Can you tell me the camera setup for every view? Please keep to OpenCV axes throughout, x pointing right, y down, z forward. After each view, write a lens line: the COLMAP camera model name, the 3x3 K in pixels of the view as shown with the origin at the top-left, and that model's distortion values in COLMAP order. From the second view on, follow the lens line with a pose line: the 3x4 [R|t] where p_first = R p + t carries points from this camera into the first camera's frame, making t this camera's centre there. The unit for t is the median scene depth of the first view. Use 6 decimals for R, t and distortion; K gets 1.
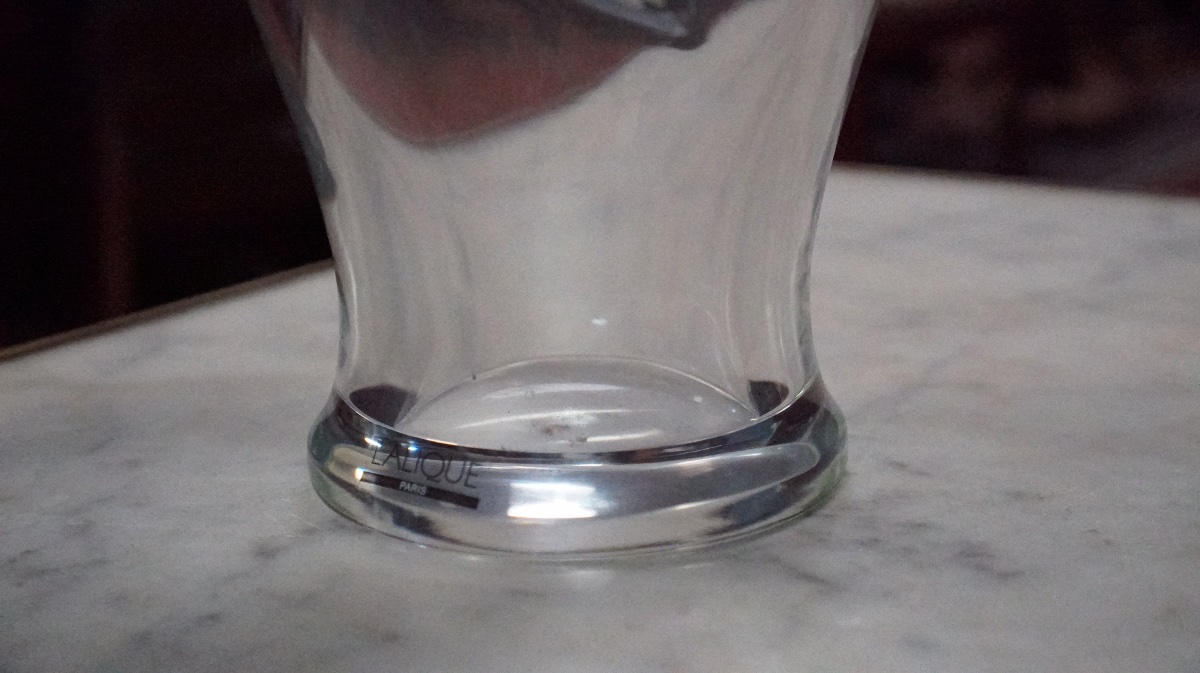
lens RADIAL K [[1895.9, 0, 600.0], [0, 1895.9, 336.5], [0, 0, 1]] dist [0.090880, -0.031581]
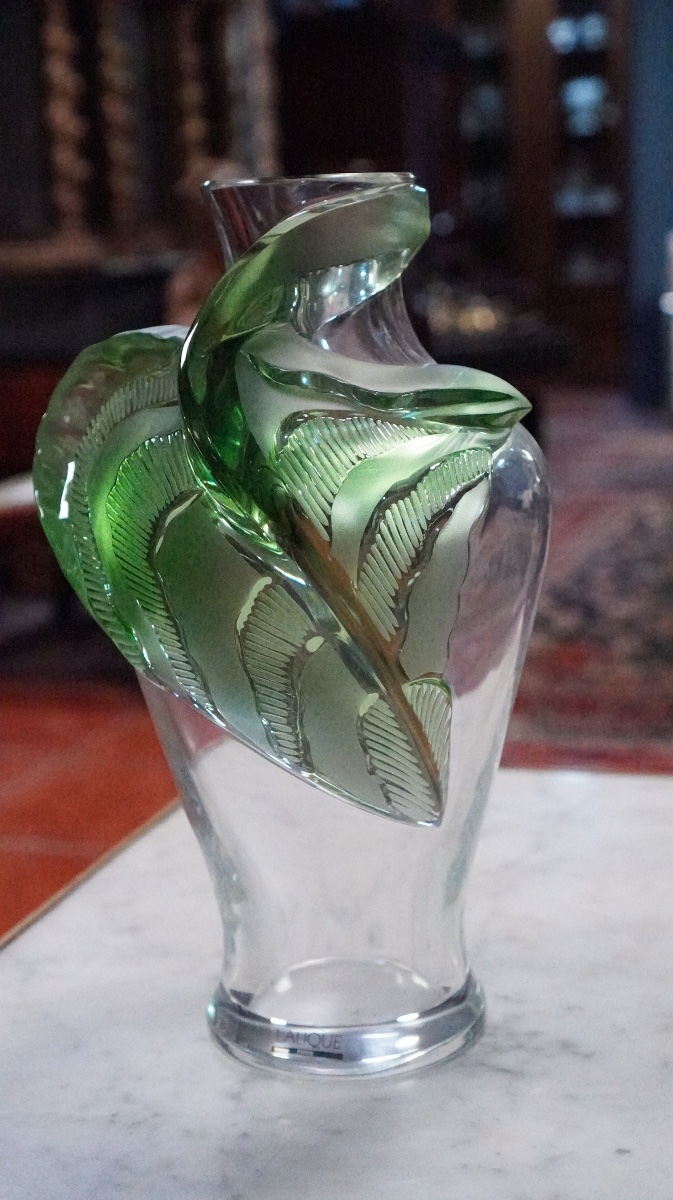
lens RADIAL K [[1895.9, 0, 336.5], [0, 1895.9, 600.0], [0, 0, 1]] dist [0.090880, -0.031581]
pose [[0.952831, -0.077364, 0.293474, -0.543471], [0.094909, 0.994423, -0.046000, -0.261845], [-0.288278, 0.071683, 0.954860, -0.839563]]
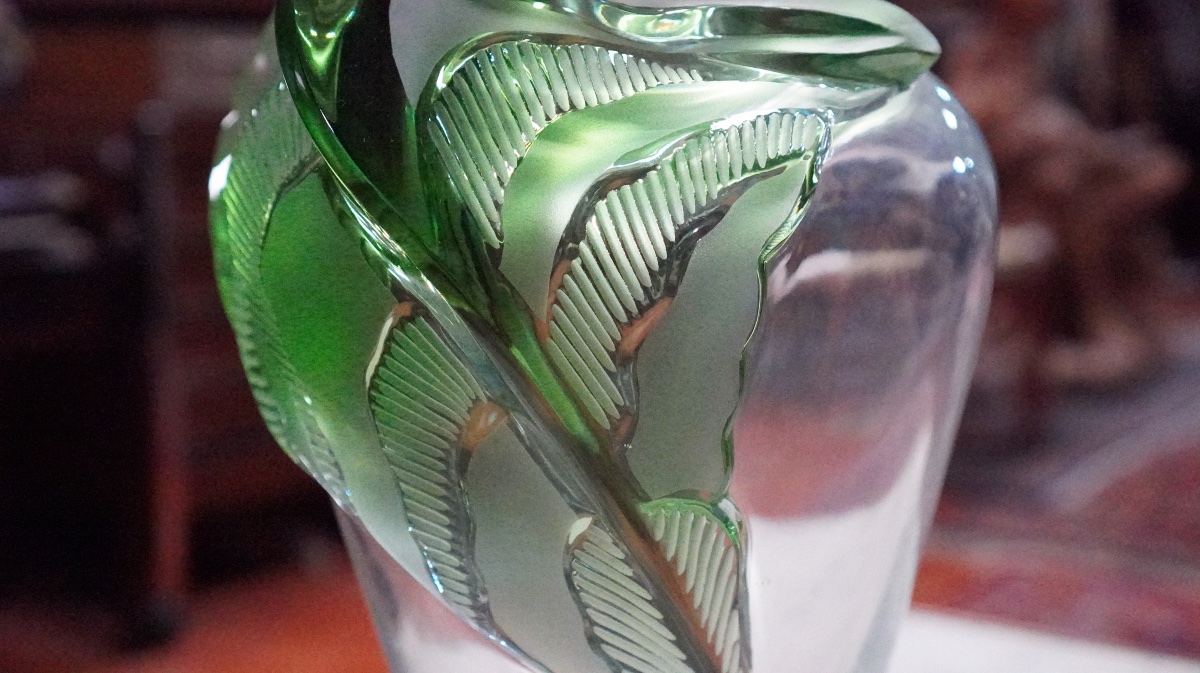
lens RADIAL K [[1895.9, 0, 600.0], [0, 1895.9, 336.5], [0, 0, 1]] dist [0.090880, -0.031581]
pose [[0.999986, 0.002266, -0.004858, -0.033361], [-0.002705, 0.995728, -0.092292, -0.255658], [0.004629, 0.092304, 0.995720, -0.256790]]
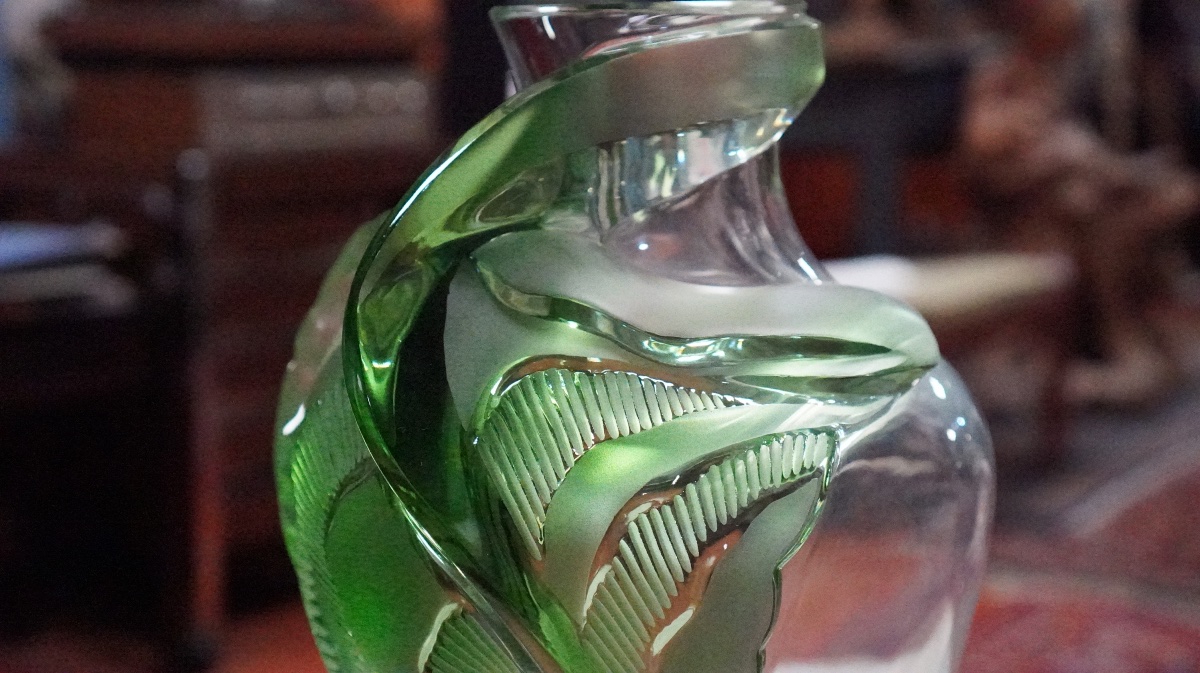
lens RADIAL K [[1895.9, 0, 600.0], [0, 1895.9, 336.5], [0, 0, 1]] dist [0.090880, -0.031581]
pose [[0.999820, 0.005111, -0.018290, -0.036772], [-0.006401, 0.997444, -0.071170, -0.430956], [0.017880, 0.071274, 0.997297, -0.379411]]
